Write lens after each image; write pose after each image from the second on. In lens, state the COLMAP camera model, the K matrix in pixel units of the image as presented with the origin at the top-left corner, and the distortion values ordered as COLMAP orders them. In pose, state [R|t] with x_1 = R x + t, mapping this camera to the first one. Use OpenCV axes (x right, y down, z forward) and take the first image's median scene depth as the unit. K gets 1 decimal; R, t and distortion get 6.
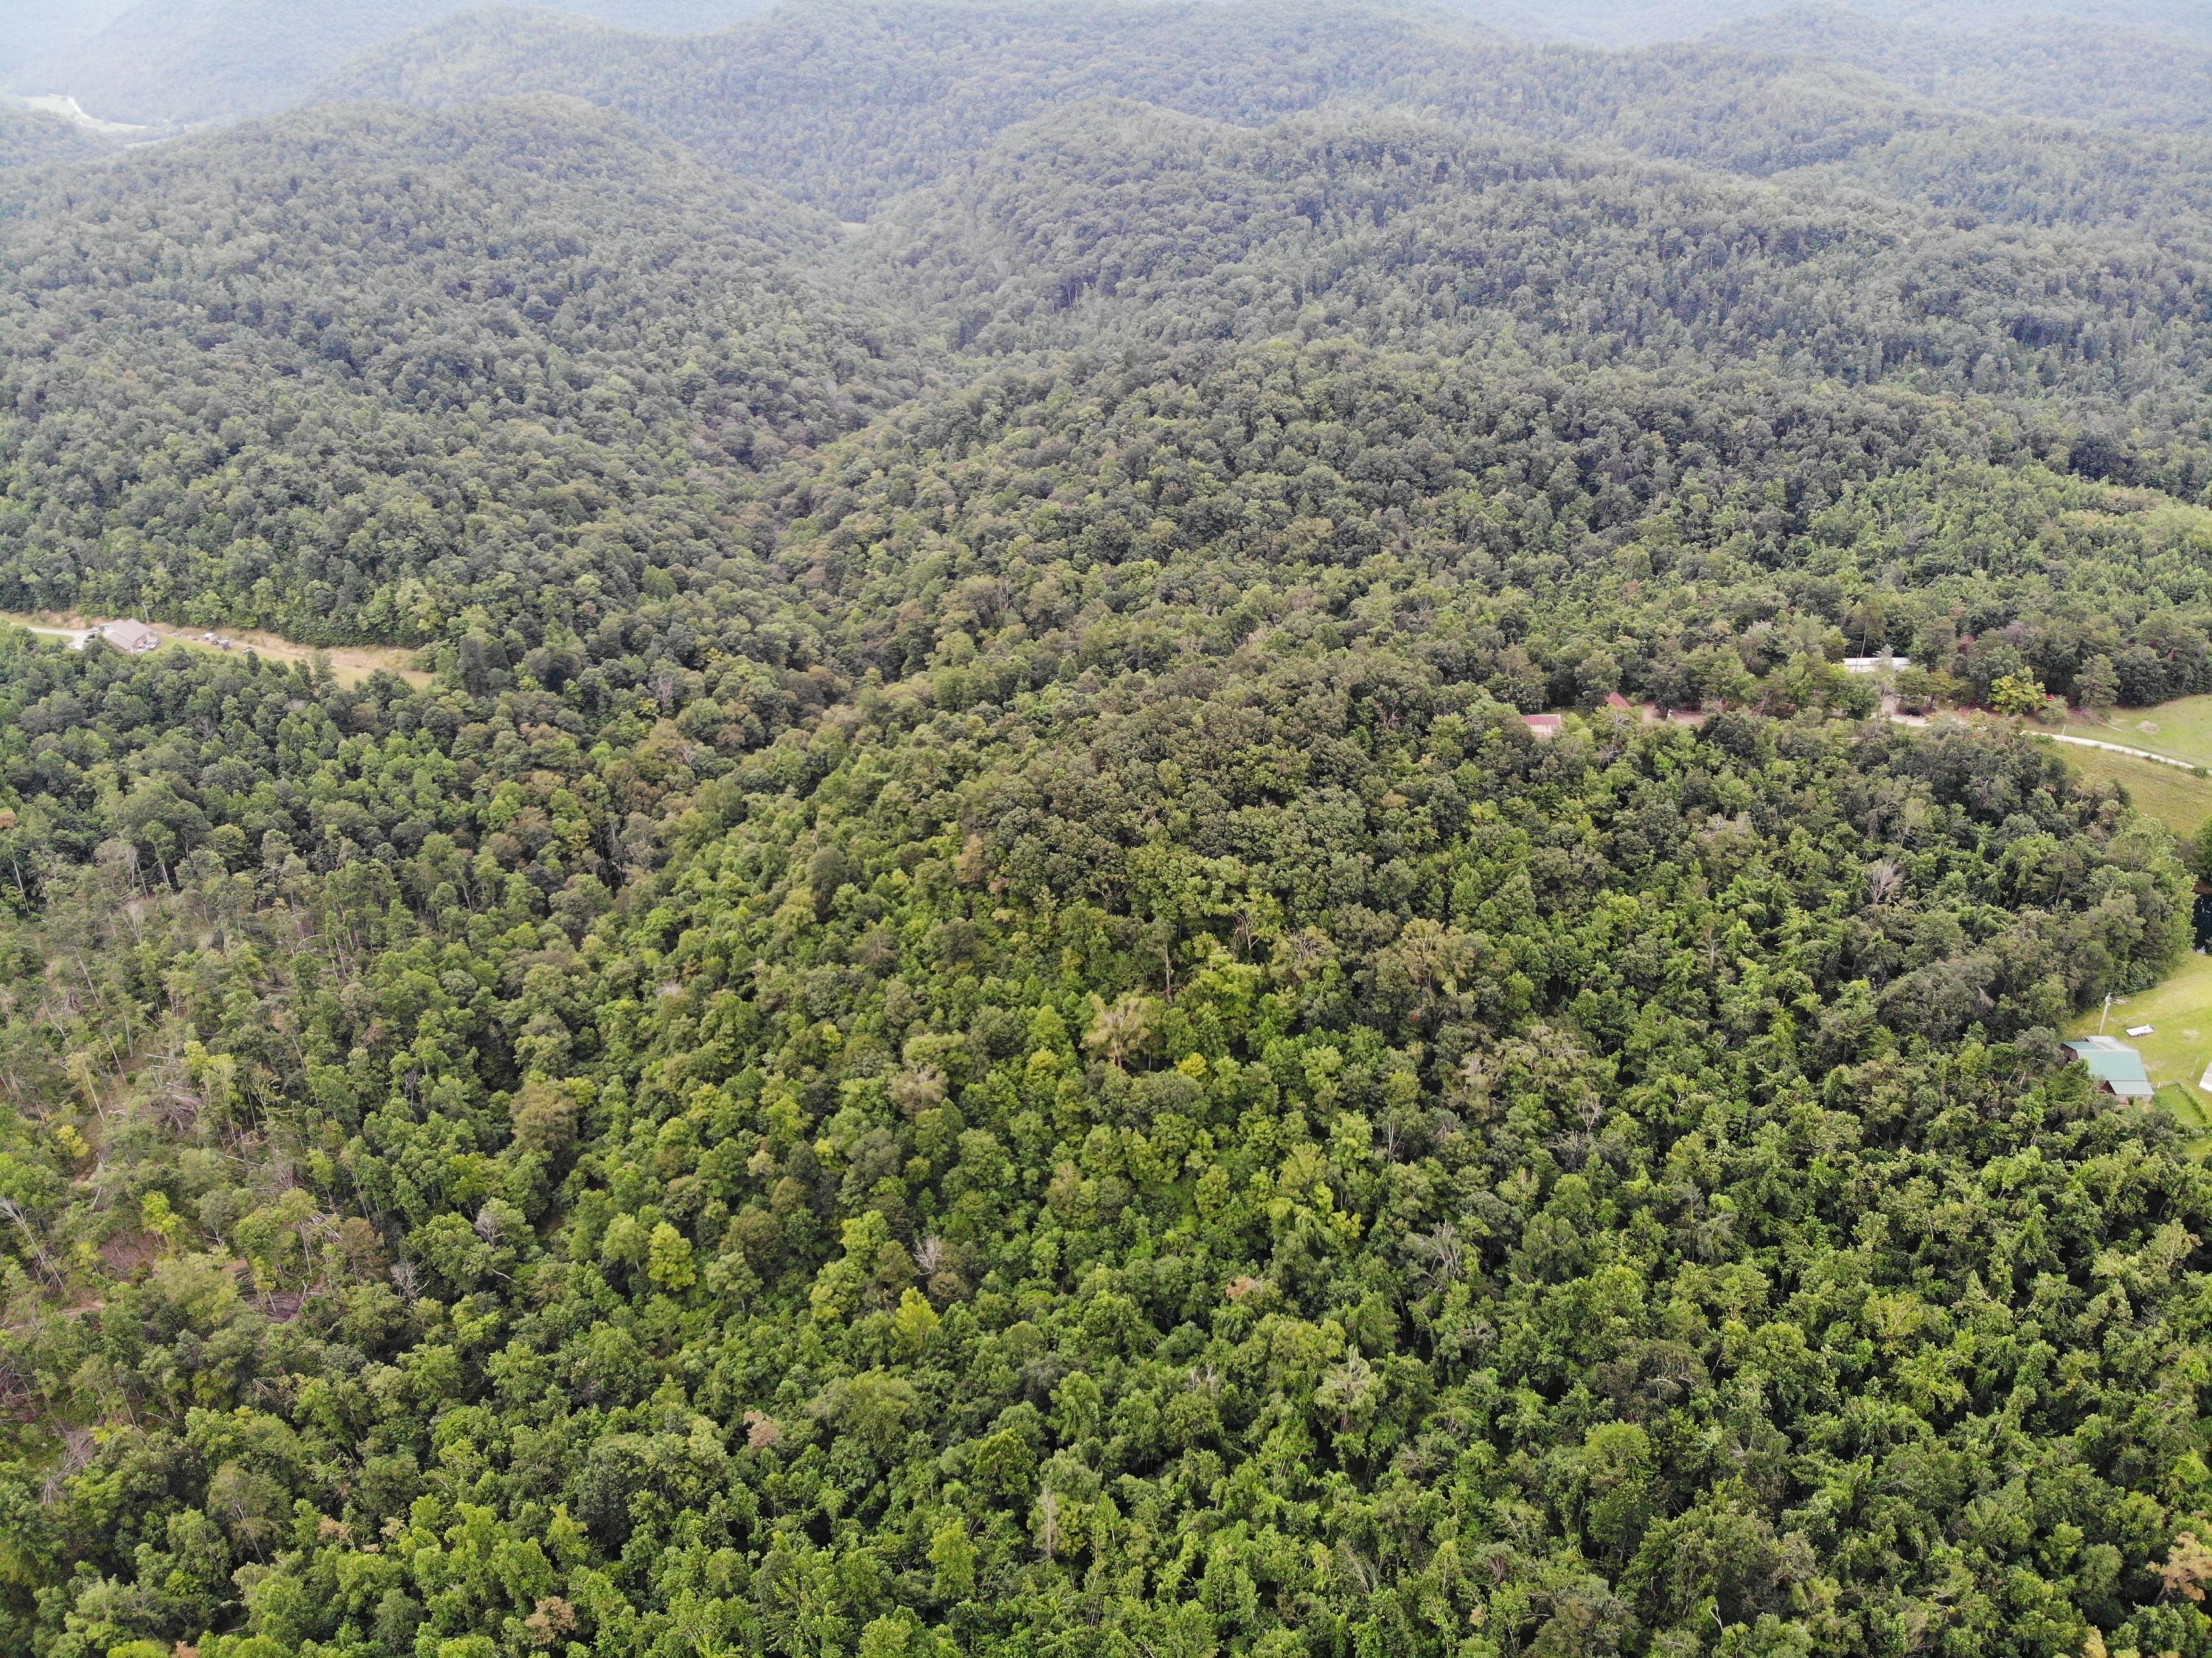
lens RADIAL K [[1629.9, 0, 1094.9], [0, 1629.9, 820.2], [0, 0, 1]] dist [0.075069, -0.203760]
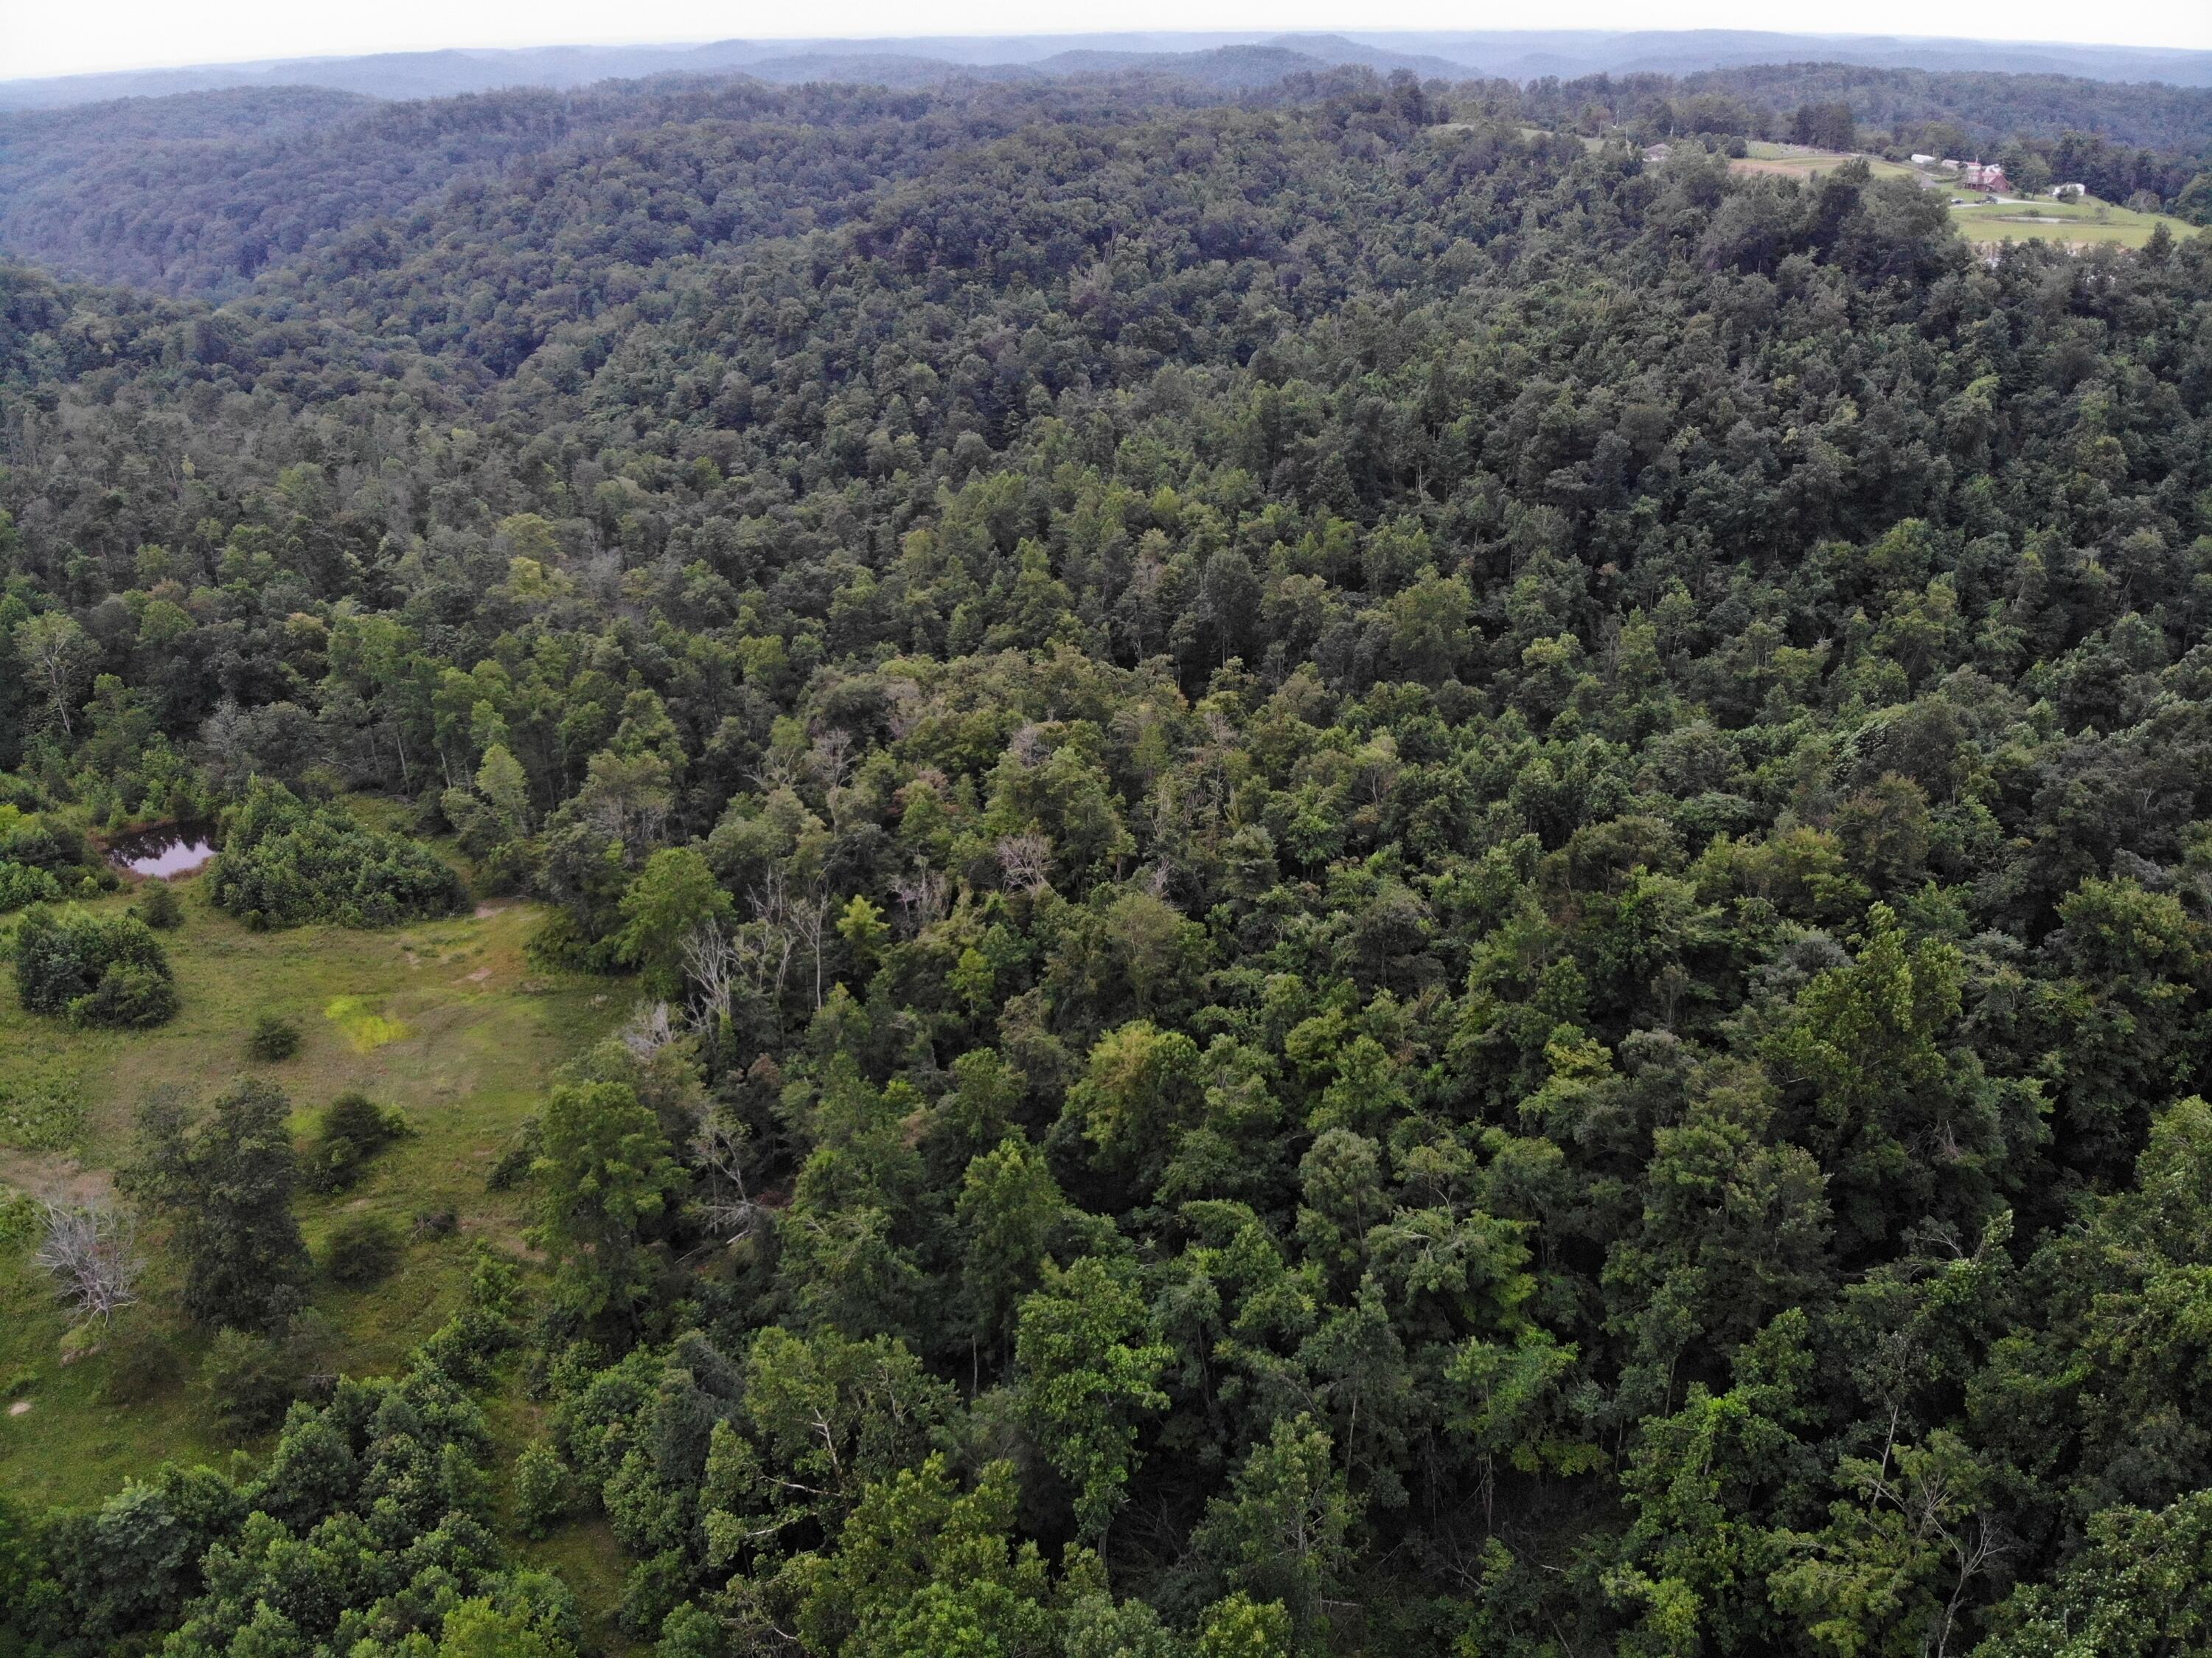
lens RADIAL K [[1659.2, 0, 1103.7], [0, 1659.2, 831.6], [0, 0, 1]] dist [0.051928, -0.168409]
pose [[0.751841, -0.294641, 0.589849, -0.831786], [0.358896, 0.933336, 0.008759, 0.477836], [-0.553108, 0.205109, 0.807466, -0.096966]]
